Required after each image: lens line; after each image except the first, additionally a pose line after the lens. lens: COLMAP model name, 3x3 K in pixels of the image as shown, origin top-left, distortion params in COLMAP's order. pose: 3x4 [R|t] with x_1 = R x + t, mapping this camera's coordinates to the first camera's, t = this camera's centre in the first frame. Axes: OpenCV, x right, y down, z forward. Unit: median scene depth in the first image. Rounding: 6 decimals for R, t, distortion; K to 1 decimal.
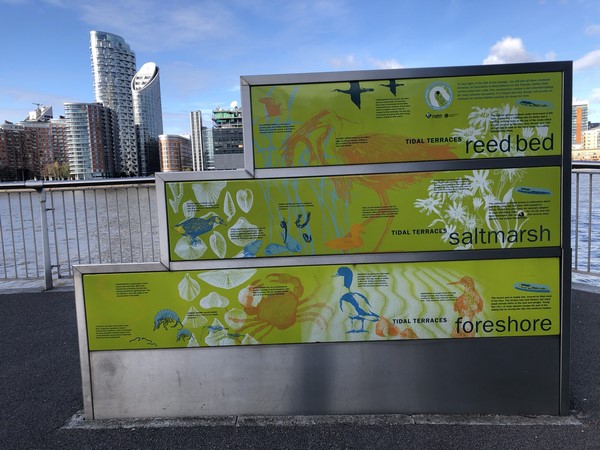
lens RADIAL K [[484.3, 0, 300.0], [0, 484.3, 225.0], [0, 0, 1]] dist [0.015281, -0.006107]
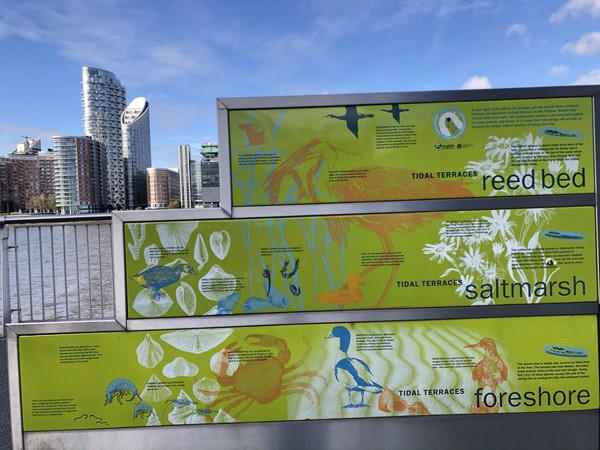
lens RADIAL K [[484.3, 0, 300.0], [0, 484.3, 225.0], [0, 0, 1]] dist [0.015281, -0.006107]
pose [[0.999655, 0.004303, 0.025903, 0.001451], [-0.002516, 0.997639, -0.068632, -0.028196], [-0.026137, 0.068543, 0.997306, 0.167058]]
